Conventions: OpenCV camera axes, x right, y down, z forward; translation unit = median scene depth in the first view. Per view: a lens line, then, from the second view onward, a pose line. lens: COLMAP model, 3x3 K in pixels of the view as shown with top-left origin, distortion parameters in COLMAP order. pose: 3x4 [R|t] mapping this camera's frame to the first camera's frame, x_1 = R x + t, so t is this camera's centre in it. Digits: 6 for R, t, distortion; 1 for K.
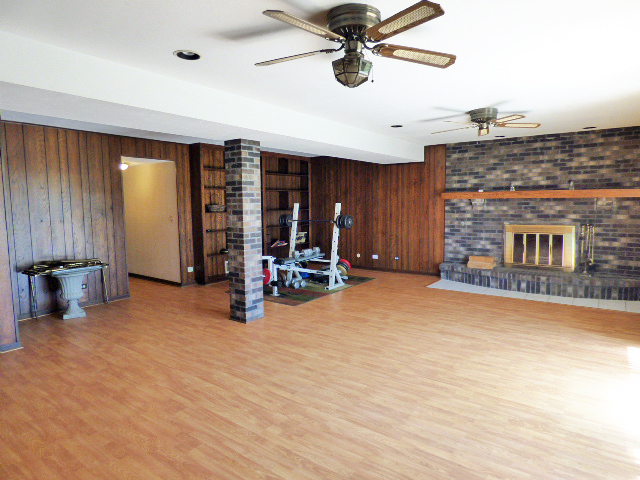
lens RADIAL K [[391.5, 0, 323.3], [0, 391.5, 239.1], [0, 0, 1]] dist [-0.009209, -0.003903]
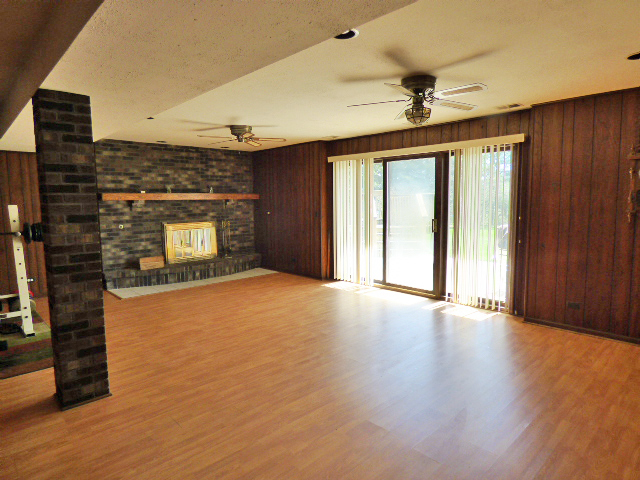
lens RADIAL K [[391.5, 0, 323.3], [0, 391.5, 239.1], [0, 0, 1]] dist [-0.009209, -0.003903]
pose [[0.173952, -0.090180, 0.980616, -0.584944], [0.102357, 0.992060, 0.073075, -0.033993], [-0.979420, 0.087662, 0.181801, 0.426542]]
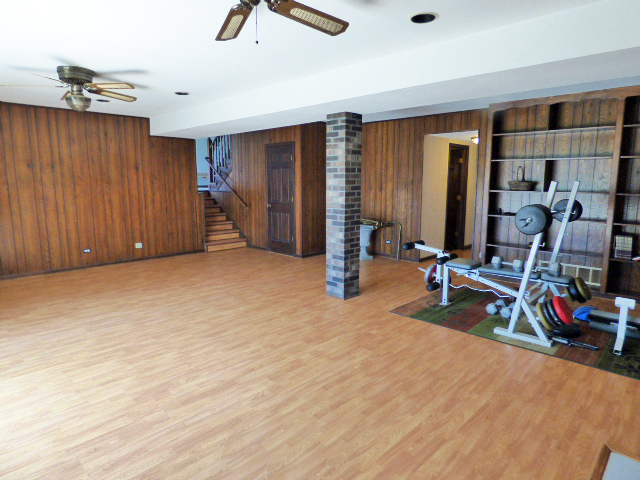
lens RADIAL K [[391.5, 0, 323.3], [0, 391.5, 239.1], [0, 0, 1]] dist [-0.009209, -0.003903]
pose [[-0.134126, 0.158991, -0.978127, 0.643630], [-0.099187, 0.979935, 0.172886, -0.088194], [0.985988, 0.120206, -0.115665, 0.882255]]
